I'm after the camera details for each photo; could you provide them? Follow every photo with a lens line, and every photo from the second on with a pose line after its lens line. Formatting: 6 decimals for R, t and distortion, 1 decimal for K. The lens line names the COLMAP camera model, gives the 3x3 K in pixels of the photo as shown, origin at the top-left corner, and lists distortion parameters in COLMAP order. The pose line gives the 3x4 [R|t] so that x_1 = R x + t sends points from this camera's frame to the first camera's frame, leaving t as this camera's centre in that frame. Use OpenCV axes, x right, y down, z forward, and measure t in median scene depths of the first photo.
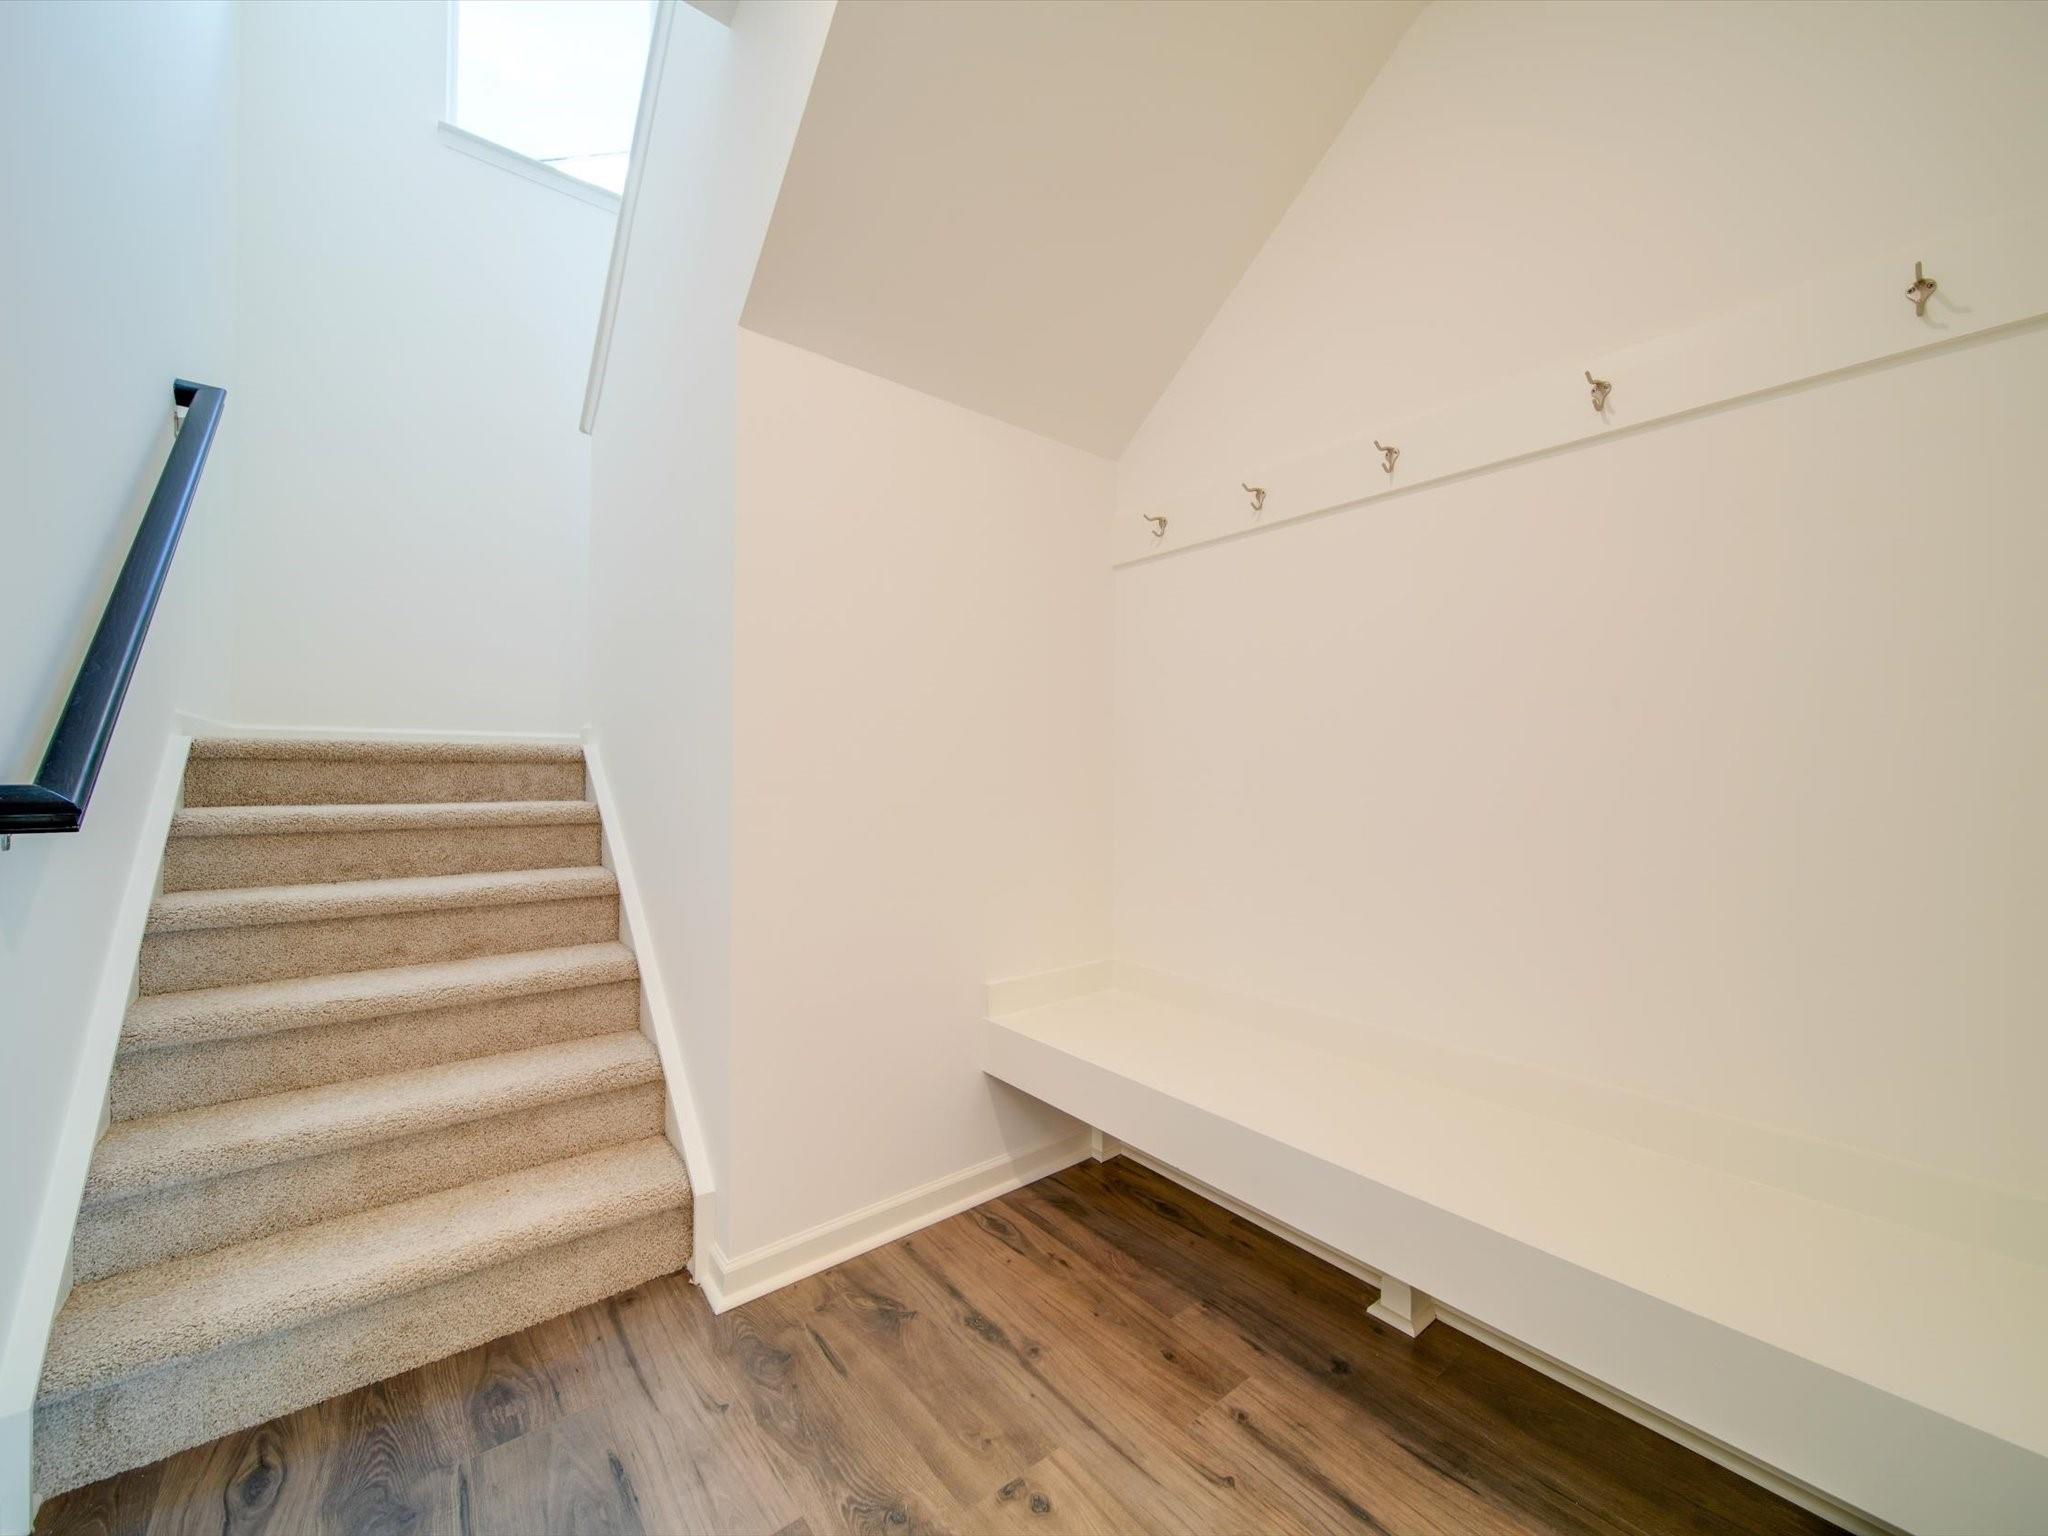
lens RADIAL K [[812.2, 0, 1027.4], [0, 812.2, 770.5], [0, 0, 1]] dist [-0.000001, -0.001309]
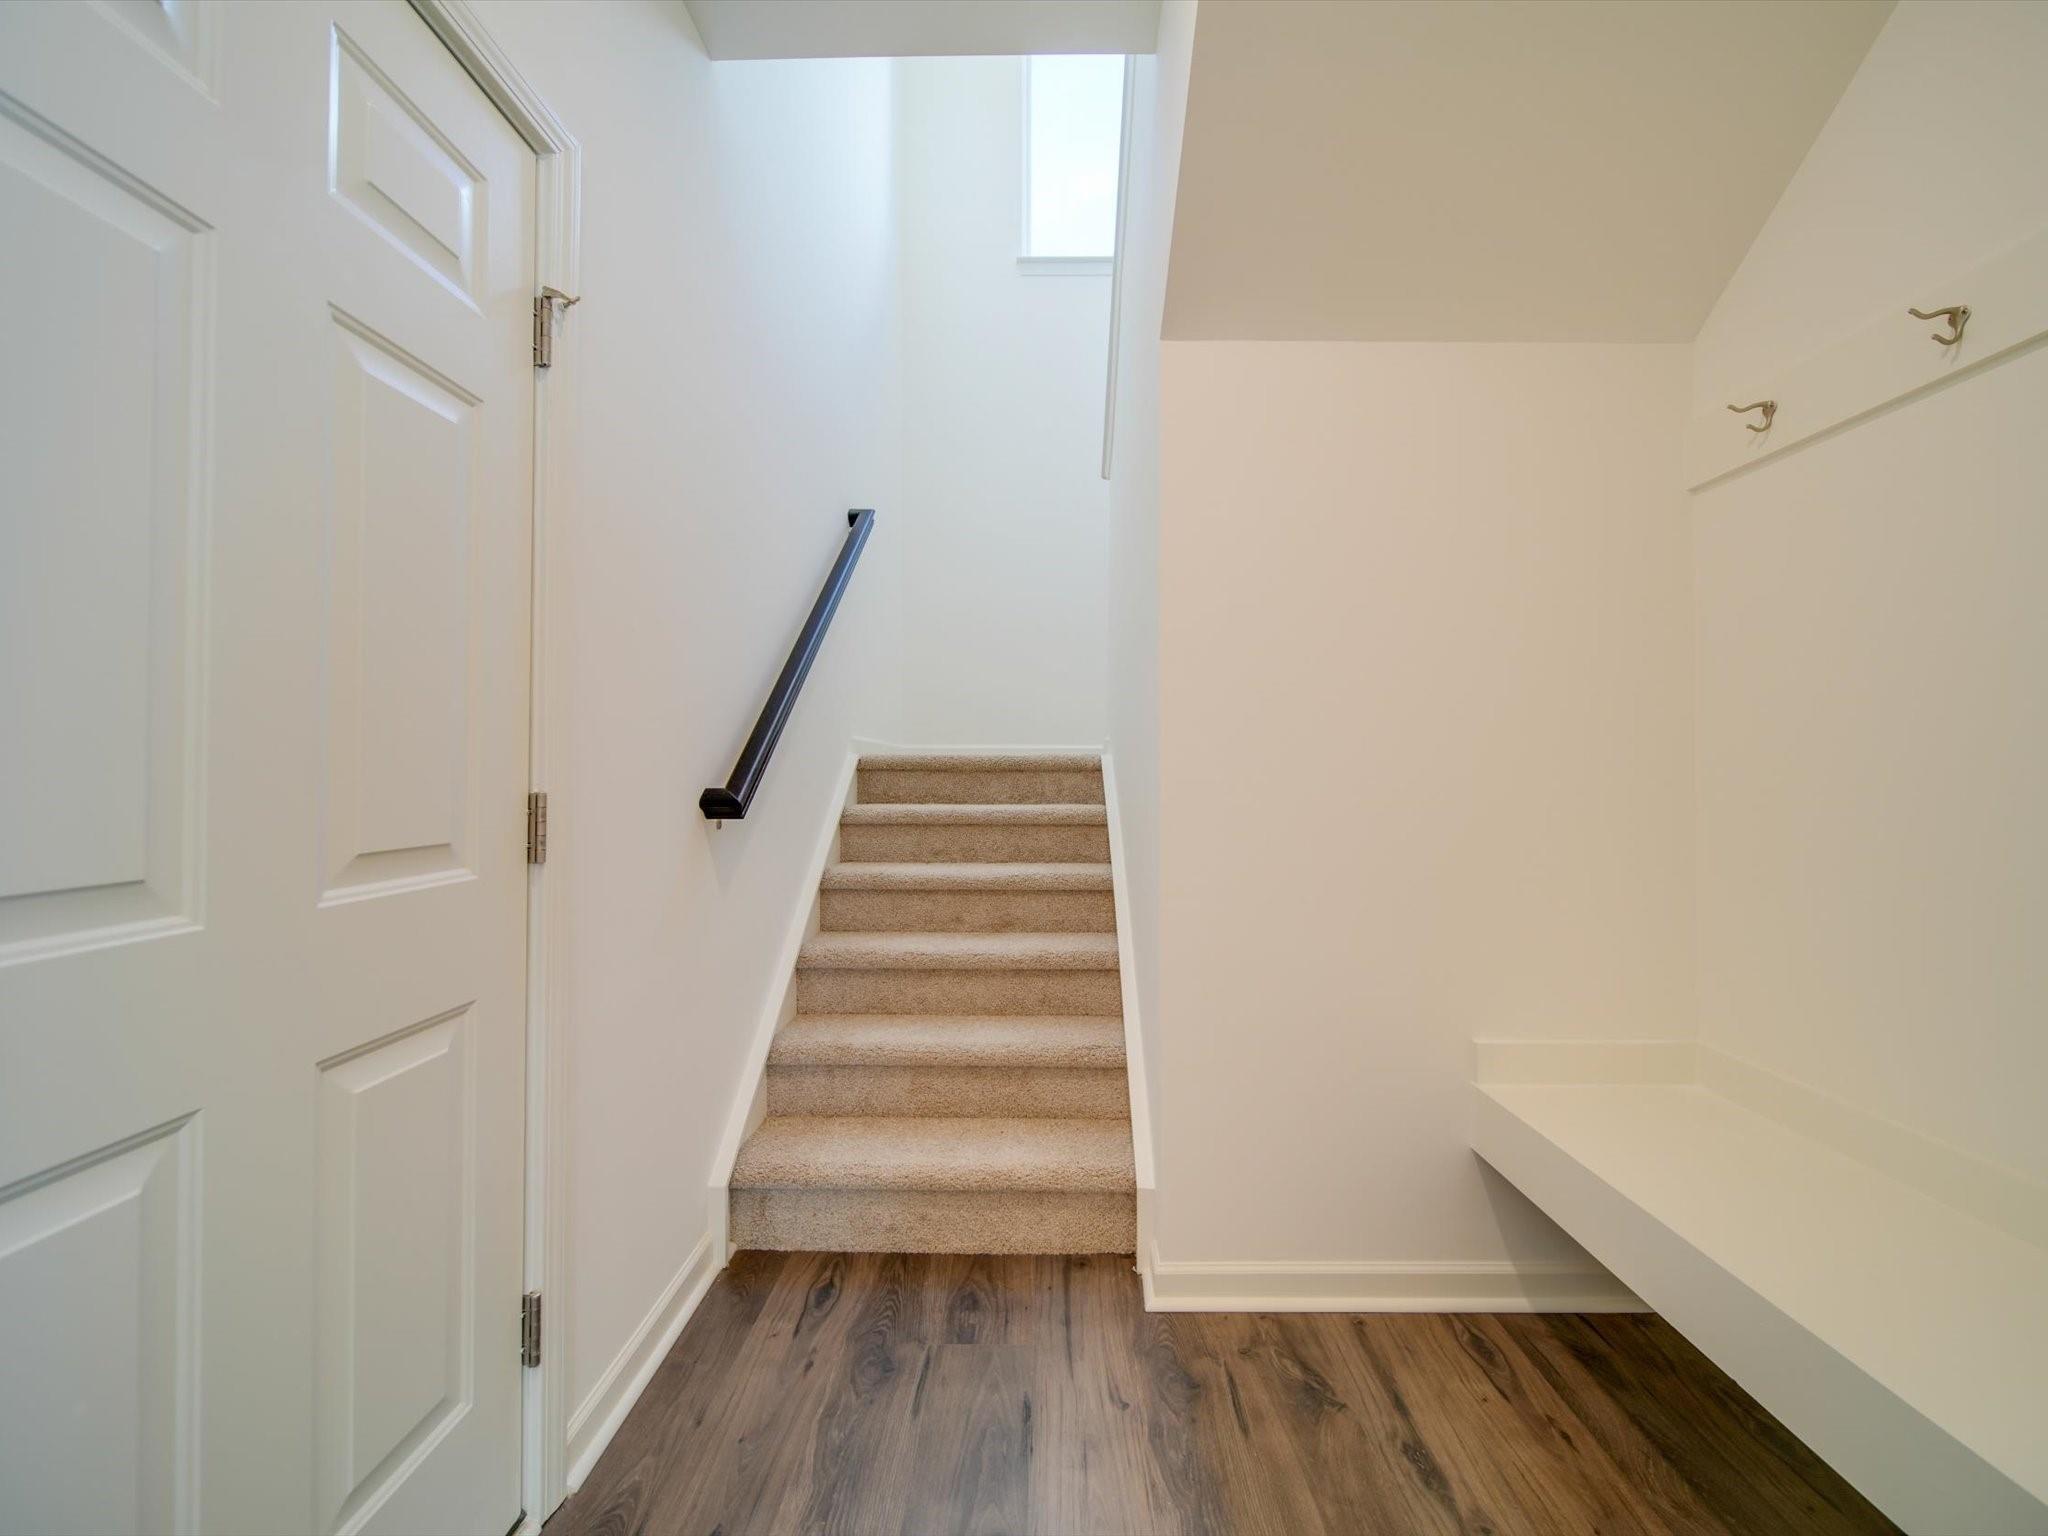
lens RADIAL K [[812.2, 0, 1041.0], [0, 812.2, 767.8], [0, 0, 1]] dist [-0.000001, -0.001309]
pose [[0.765866, -0.009429, -0.642931, 0.189084], [0.002371, 0.999927, -0.011839, -0.000882], [0.642996, 0.007543, 0.765833, 0.136862]]
